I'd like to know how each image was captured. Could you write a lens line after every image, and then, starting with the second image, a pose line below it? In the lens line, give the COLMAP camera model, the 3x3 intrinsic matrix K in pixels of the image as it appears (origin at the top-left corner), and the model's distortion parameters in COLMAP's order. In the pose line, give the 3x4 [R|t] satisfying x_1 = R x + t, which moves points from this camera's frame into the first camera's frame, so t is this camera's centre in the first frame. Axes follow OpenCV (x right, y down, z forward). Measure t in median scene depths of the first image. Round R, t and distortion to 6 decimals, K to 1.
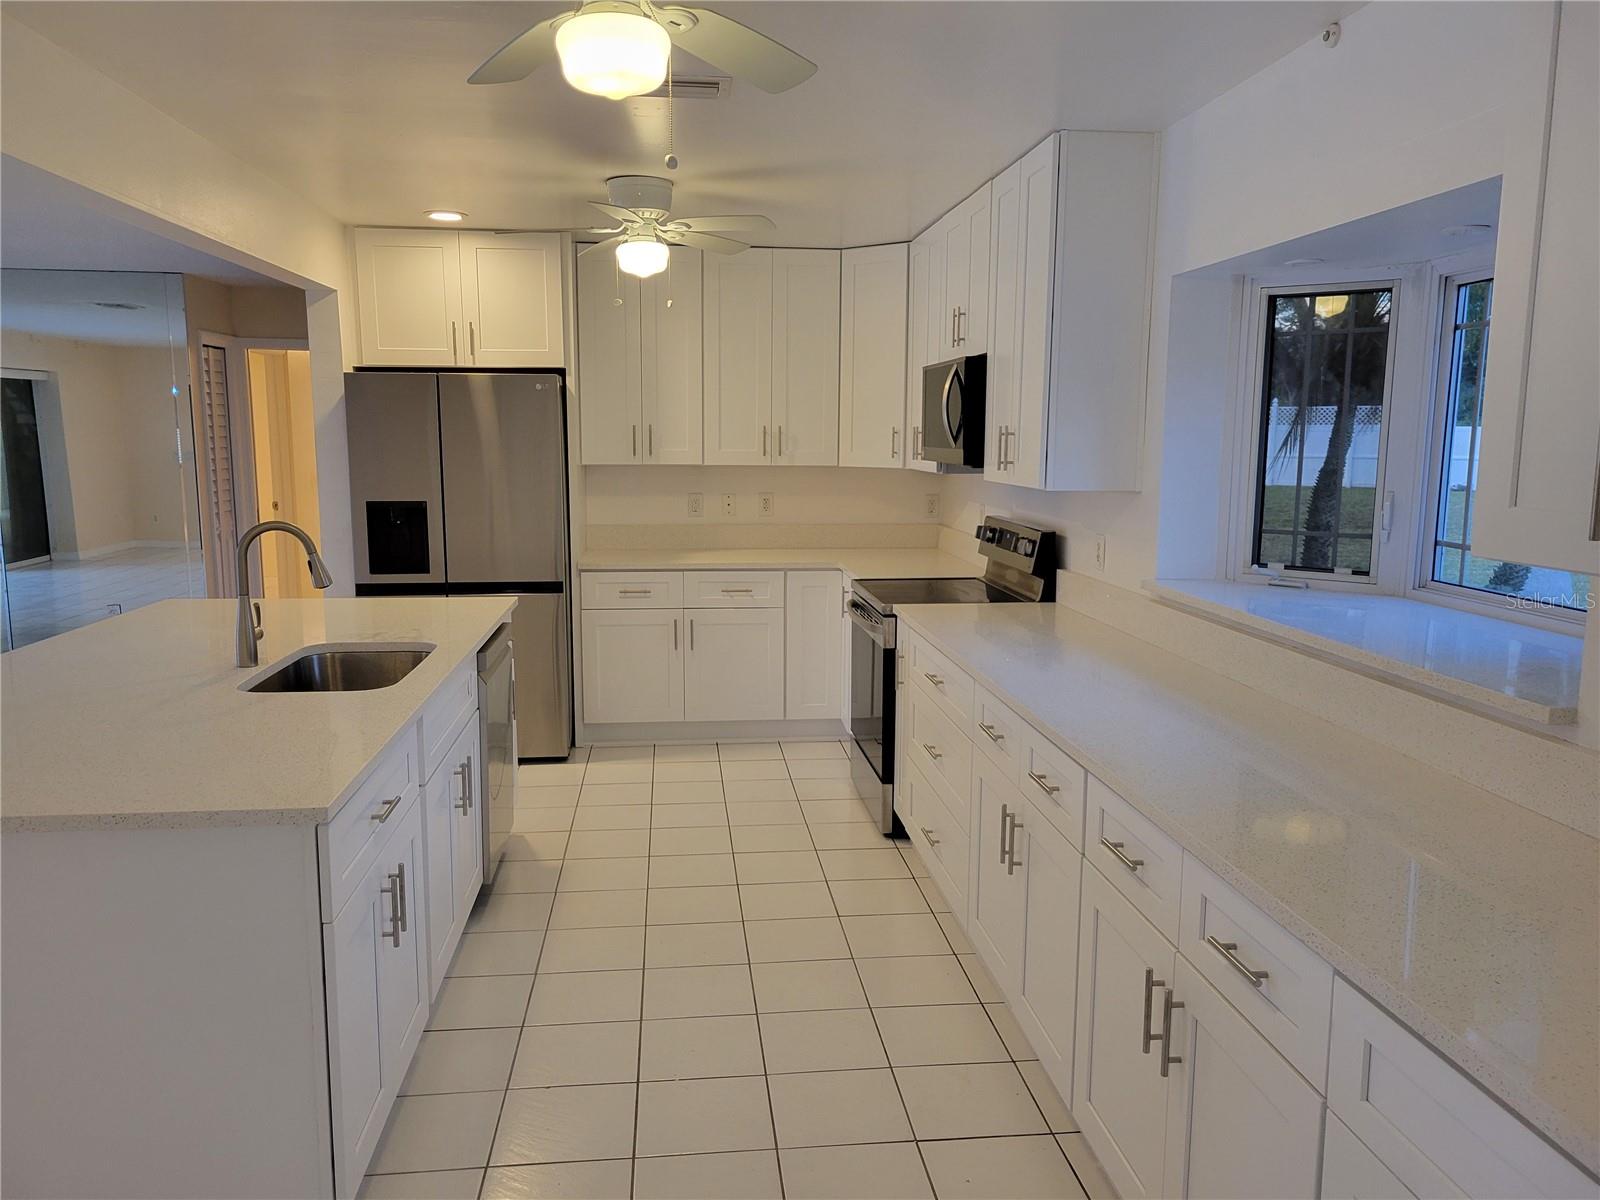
lens RADIAL K [[1205.4, 0, 801.1], [0, 1205.4, 609.8], [0, 0, 1]] dist [0.034196, -0.008974]
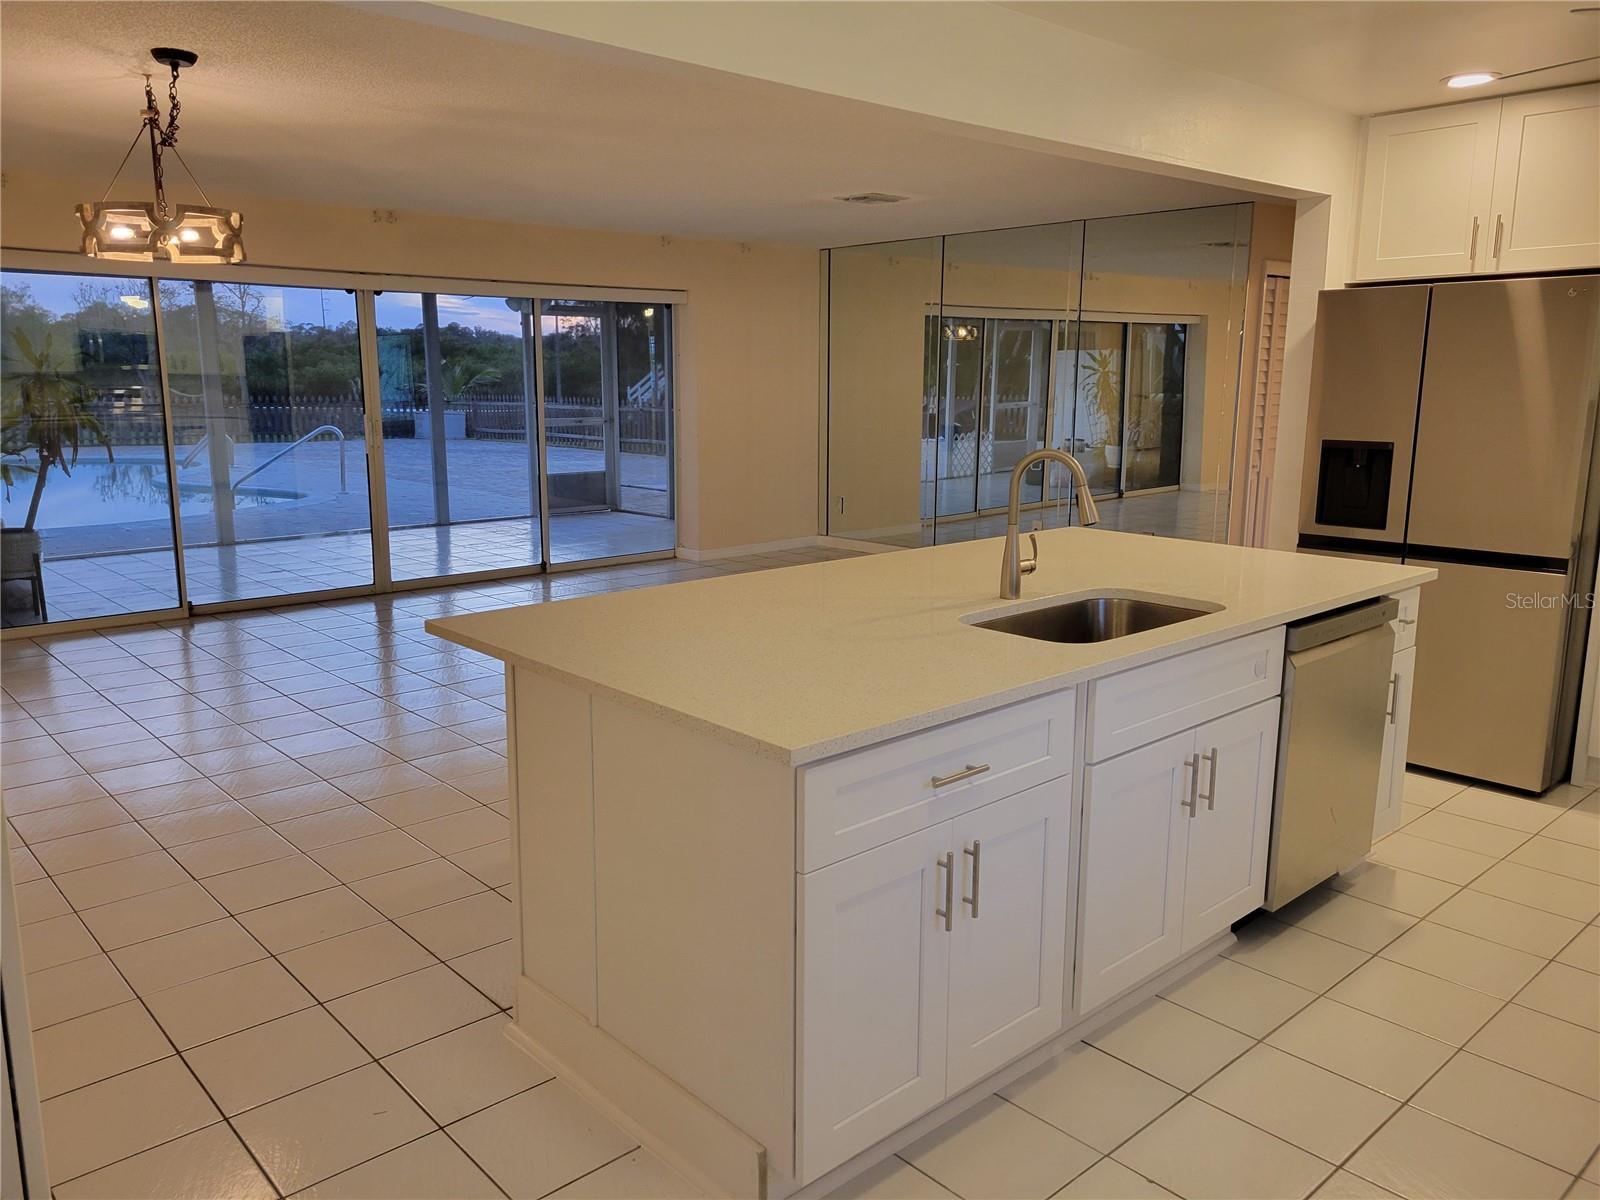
lens RADIAL K [[1205.4, 0, 797.3], [0, 1205.4, 590.9], [0, 0, 1]] dist [0.034196, -0.008974]
pose [[0.577671, 0.141230, -0.803959, 0.135373], [-0.117786, 0.989033, 0.089108, -0.015555], [0.807727, 0.043220, 0.587970, 0.188834]]
